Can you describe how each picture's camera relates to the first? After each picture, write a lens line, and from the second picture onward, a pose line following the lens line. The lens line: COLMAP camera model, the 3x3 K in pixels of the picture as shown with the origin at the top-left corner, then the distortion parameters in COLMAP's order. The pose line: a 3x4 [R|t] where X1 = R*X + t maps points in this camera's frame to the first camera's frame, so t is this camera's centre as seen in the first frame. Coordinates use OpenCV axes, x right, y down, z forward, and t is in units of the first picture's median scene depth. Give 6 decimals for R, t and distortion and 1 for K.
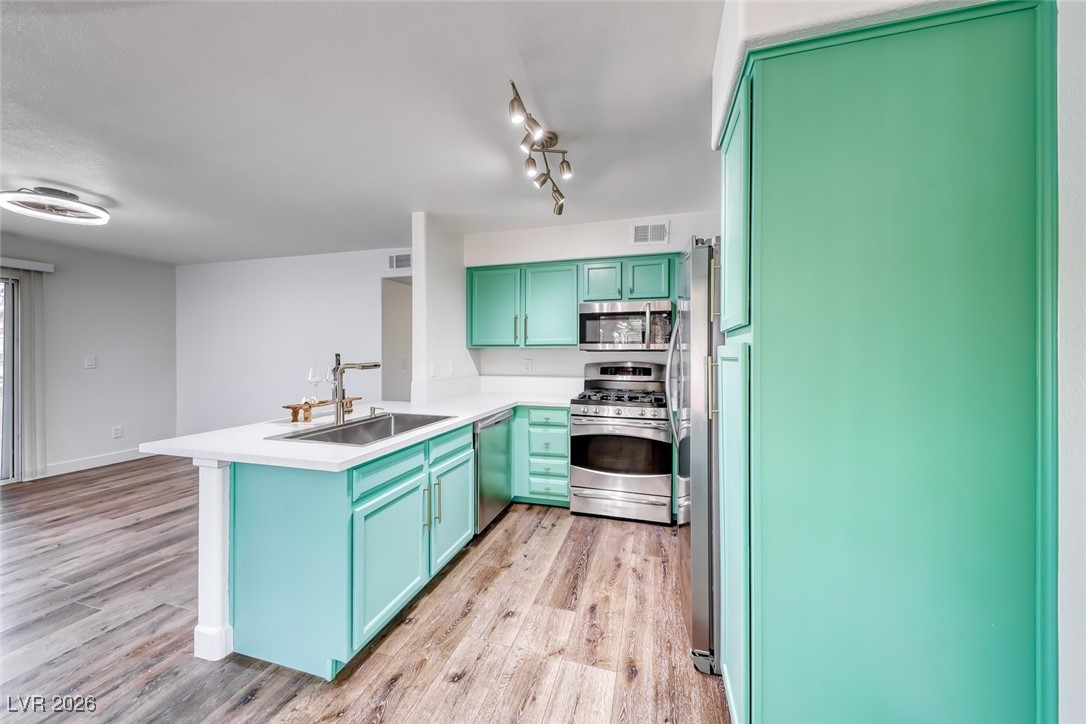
lens RADIAL K [[396.7, 0, 525.9], [0, 396.7, 356.3], [0, 0, 1]] dist [0.011478, -0.000050]
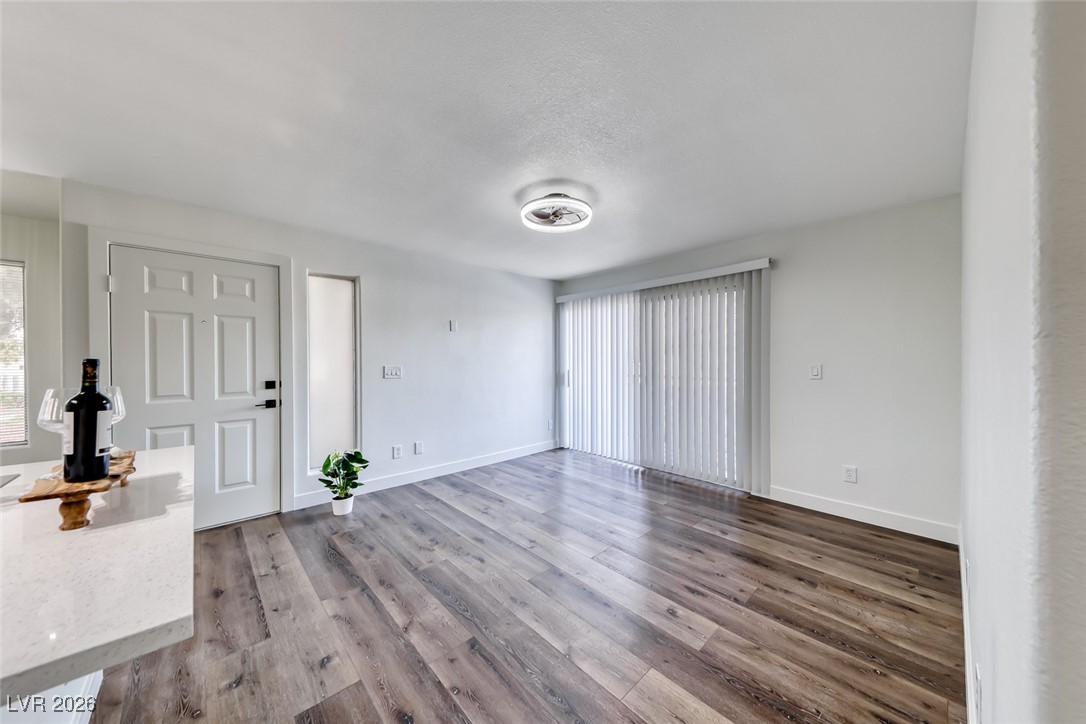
lens RADIAL K [[372.9, 0, 555.3], [0, 372.9, 363.0], [0, 0, 1]] dist [0.009984, -0.000190]
pose [[-0.475853, 0.002685, -0.879521, -0.330663], [-0.000864, 0.999993, 0.003520, -0.004978], [0.879524, 0.002435, -0.475848, 1.414144]]
